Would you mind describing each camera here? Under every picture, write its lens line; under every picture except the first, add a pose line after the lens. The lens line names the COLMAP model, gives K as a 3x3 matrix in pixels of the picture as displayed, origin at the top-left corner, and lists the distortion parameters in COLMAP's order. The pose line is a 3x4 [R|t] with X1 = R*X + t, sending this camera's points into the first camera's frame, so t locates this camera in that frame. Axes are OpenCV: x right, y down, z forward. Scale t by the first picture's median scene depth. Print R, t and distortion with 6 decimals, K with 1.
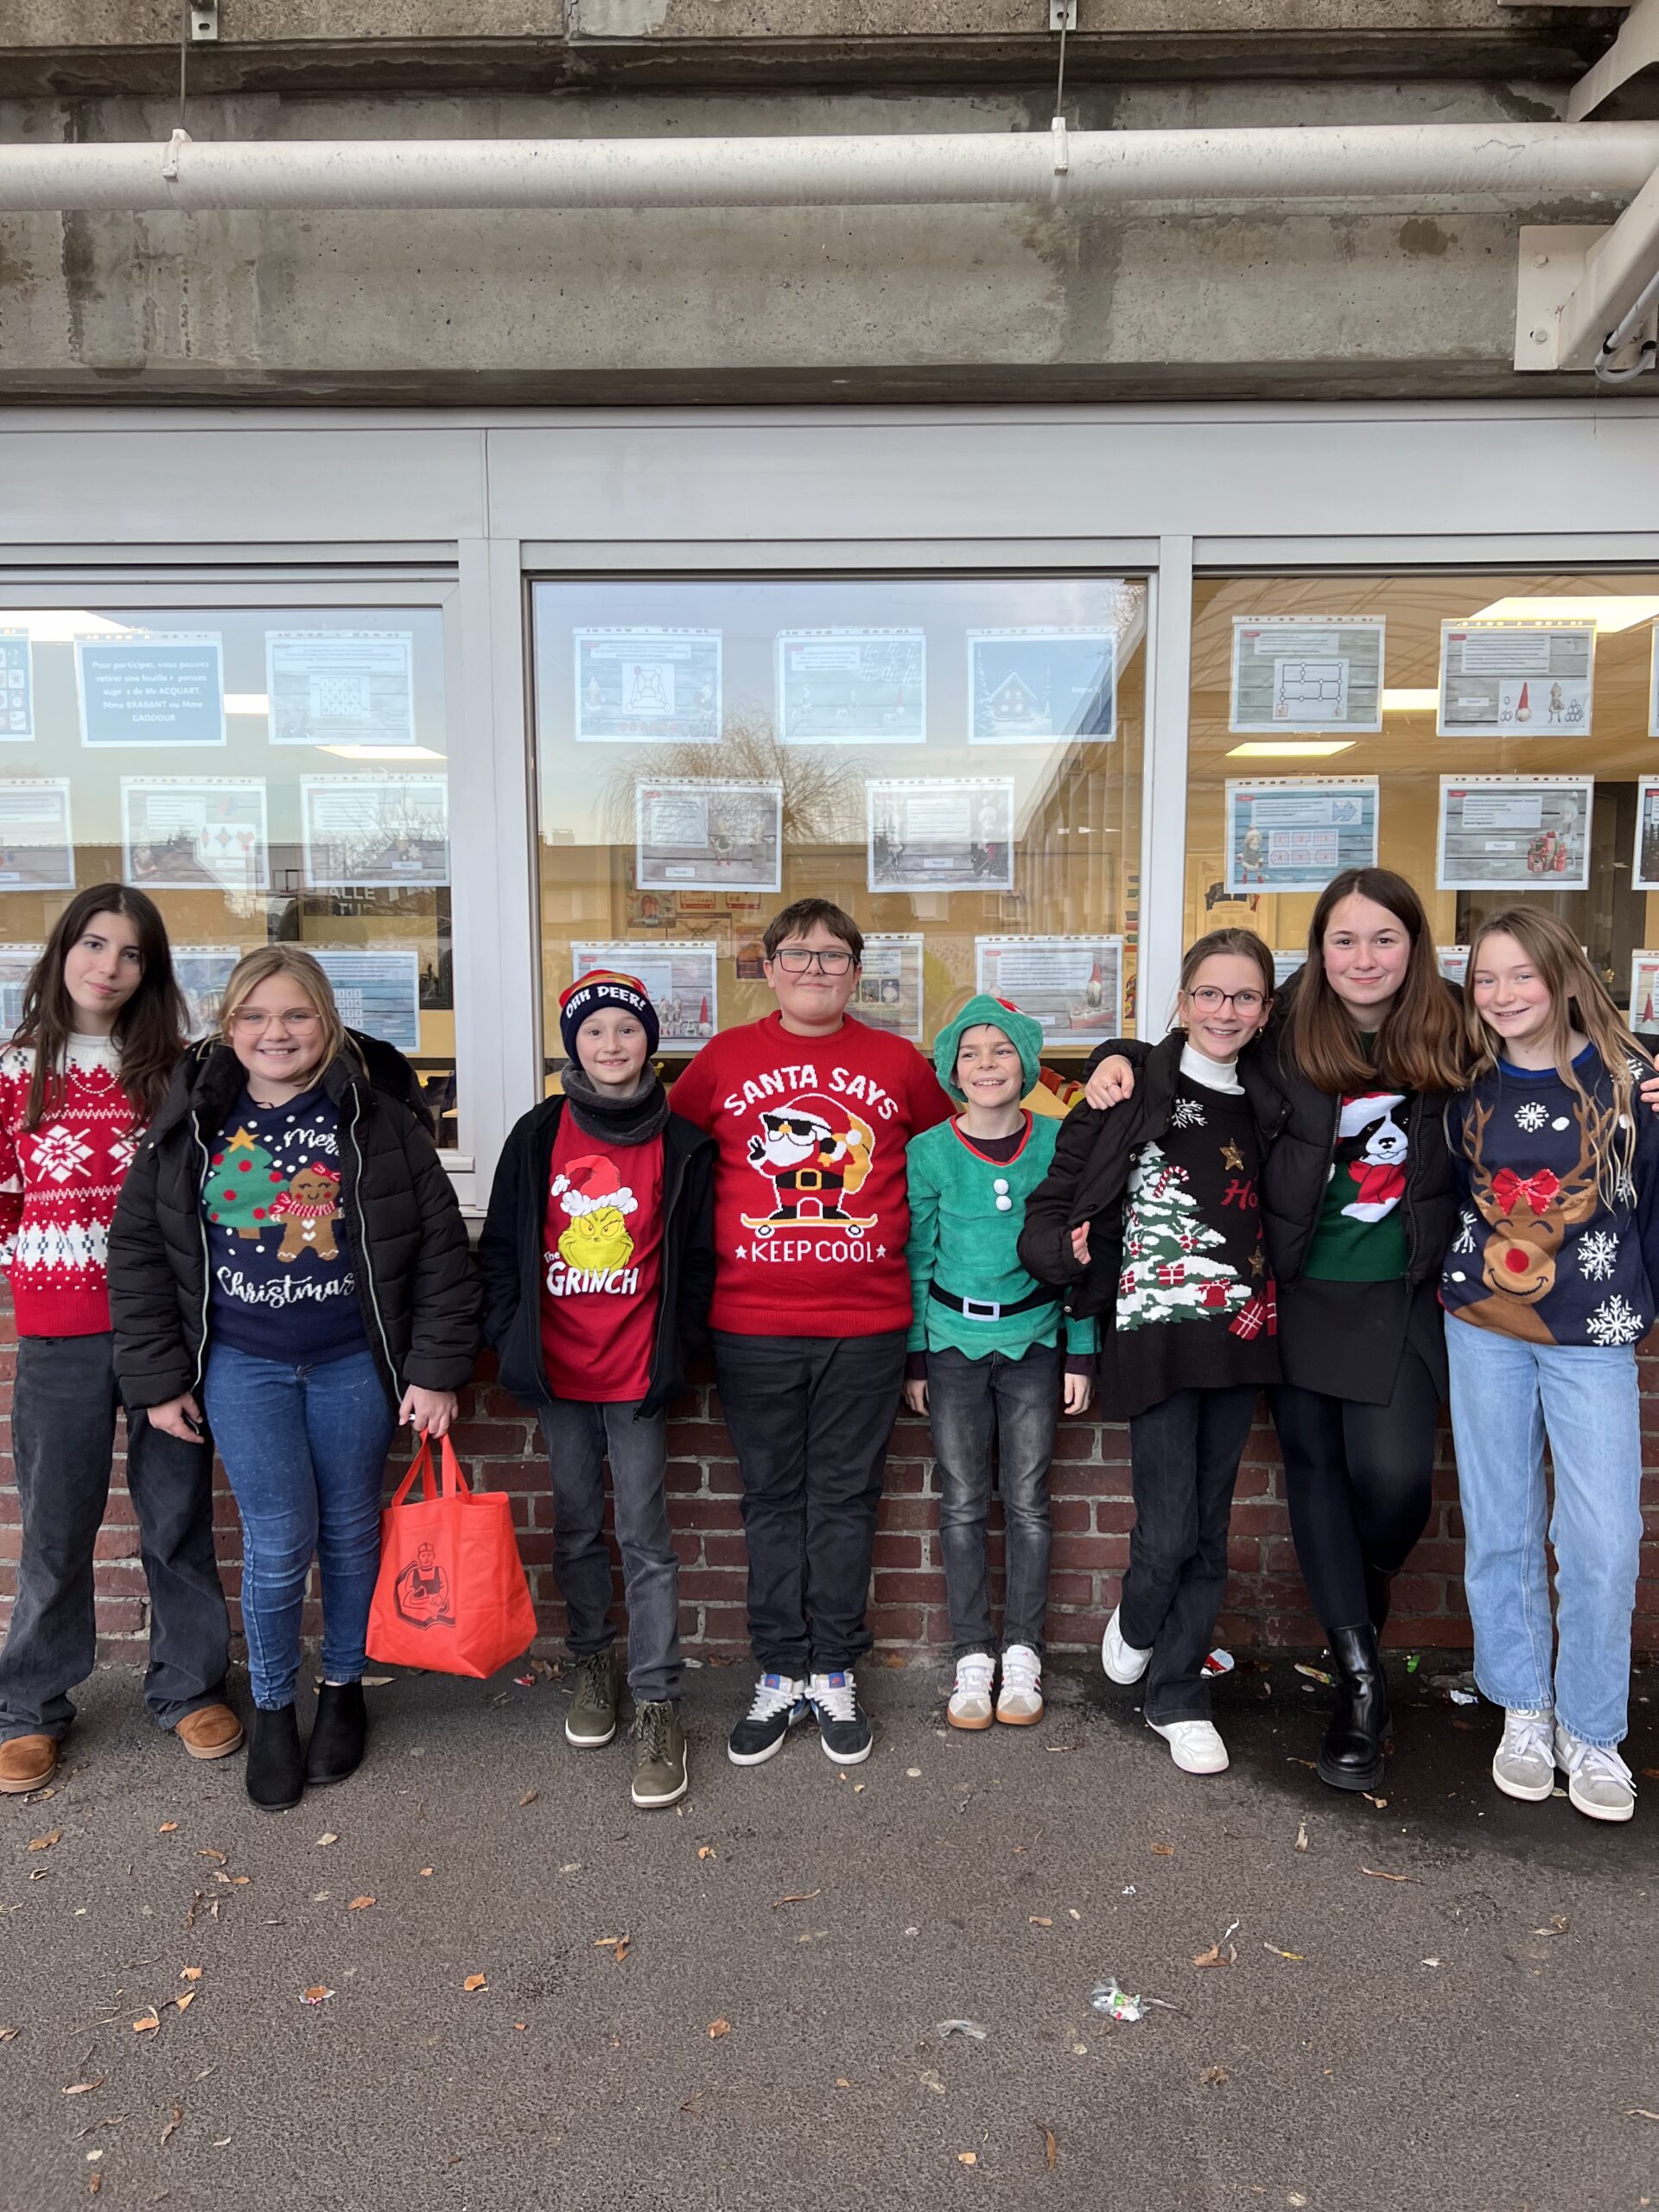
lens RADIAL K [[1756.8, 0, 800.5], [0, 1756.8, 1083.5], [0, 0, 1]] dist [0.083233, 0.110005]
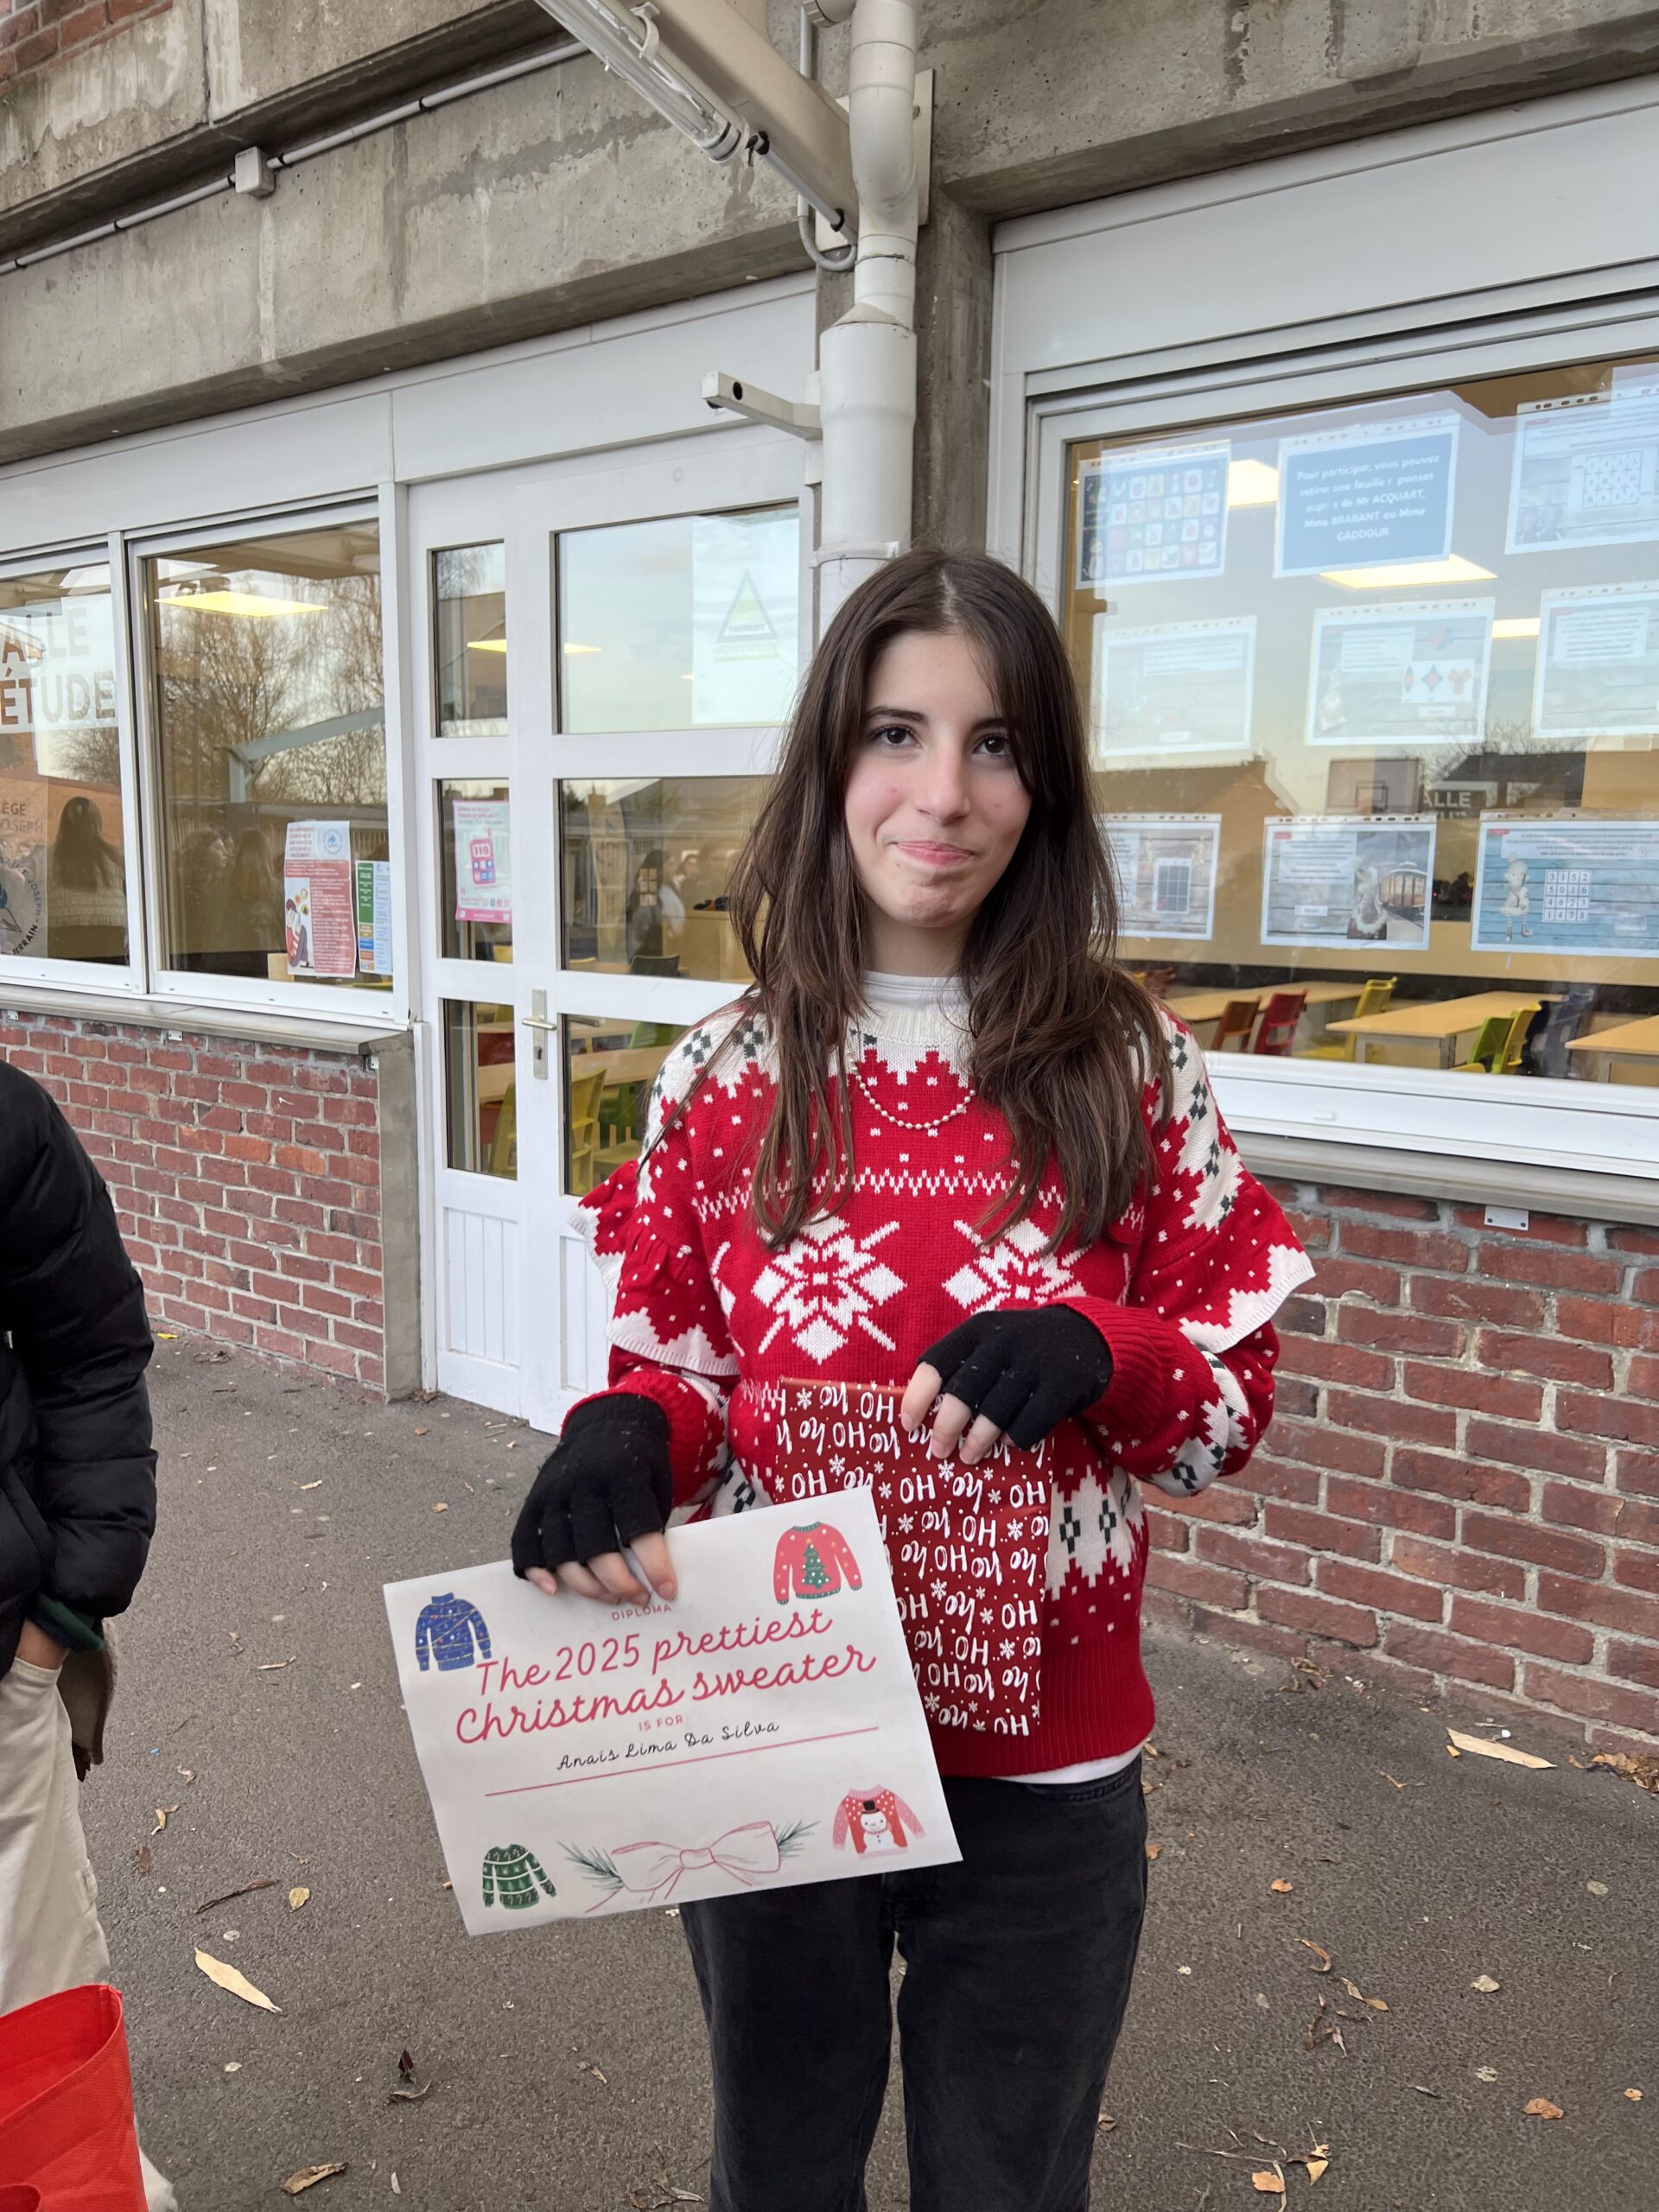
lens RADIAL K [[1756.8, 0, 800.5], [0, 1756.8, 1083.5], [0, 0, 1]] dist [0.083233, 0.110005]
pose [[0.795231, 0.087745, -0.599924, -0.054238], [-0.047808, 0.995466, 0.082225, -0.008924], [0.604419, -0.036707, 0.795821, 0.191339]]
